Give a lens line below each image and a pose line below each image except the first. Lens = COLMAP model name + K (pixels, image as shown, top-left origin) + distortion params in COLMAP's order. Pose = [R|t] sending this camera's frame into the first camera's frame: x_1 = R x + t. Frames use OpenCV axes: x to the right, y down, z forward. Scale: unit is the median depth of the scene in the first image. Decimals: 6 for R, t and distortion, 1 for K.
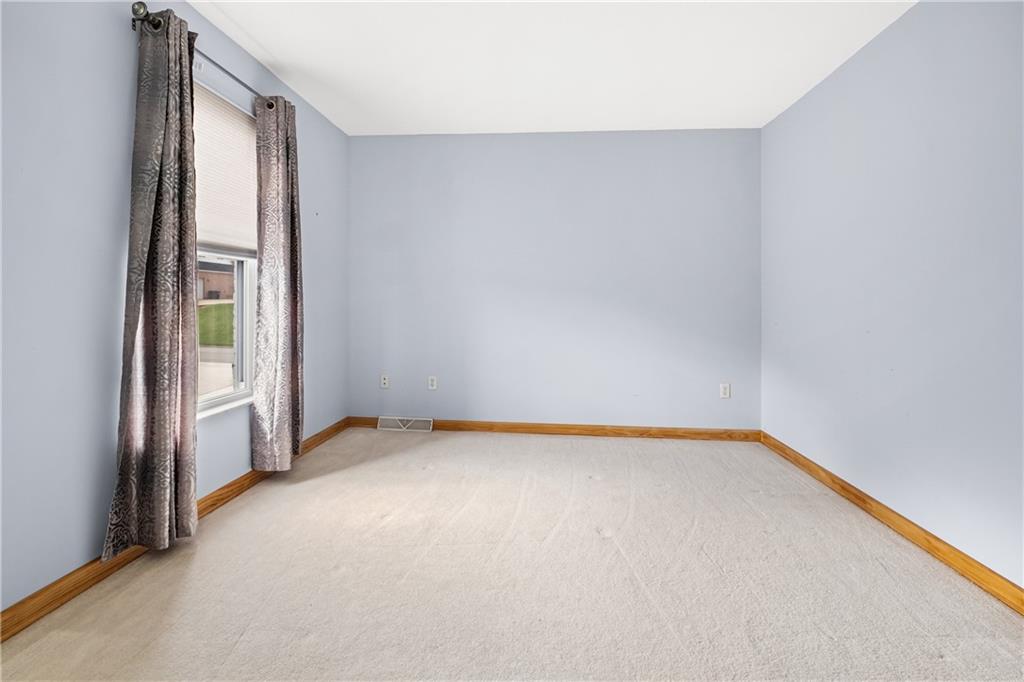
lens RADIAL K [[451.7, 0, 502.8], [0, 451.7, 305.9], [0, 0, 1]] dist [-0.002213, 0.000009]
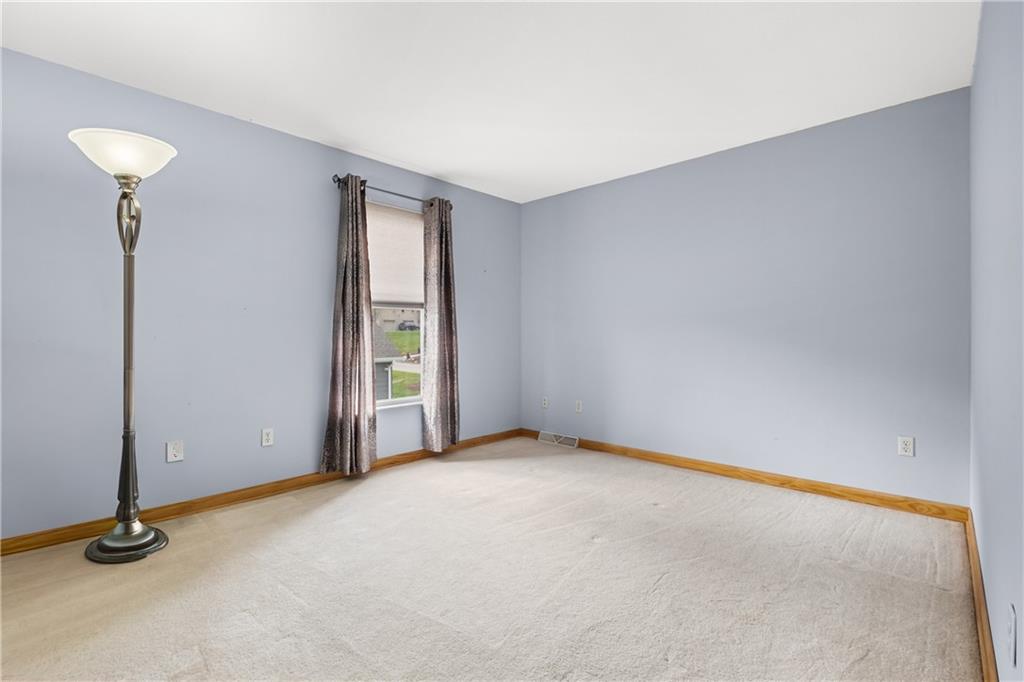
lens RADIAL K [[451.7, 0, 511.1], [0, 451.7, 341.5], [0, 0, 1]] dist [-0.002213, 0.000009]
pose [[0.789620, -0.007149, -0.613554, 0.603088], [0.008479, 0.999964, -0.000739, 0.008243], [0.613537, -0.004619, 0.789652, -0.011123]]
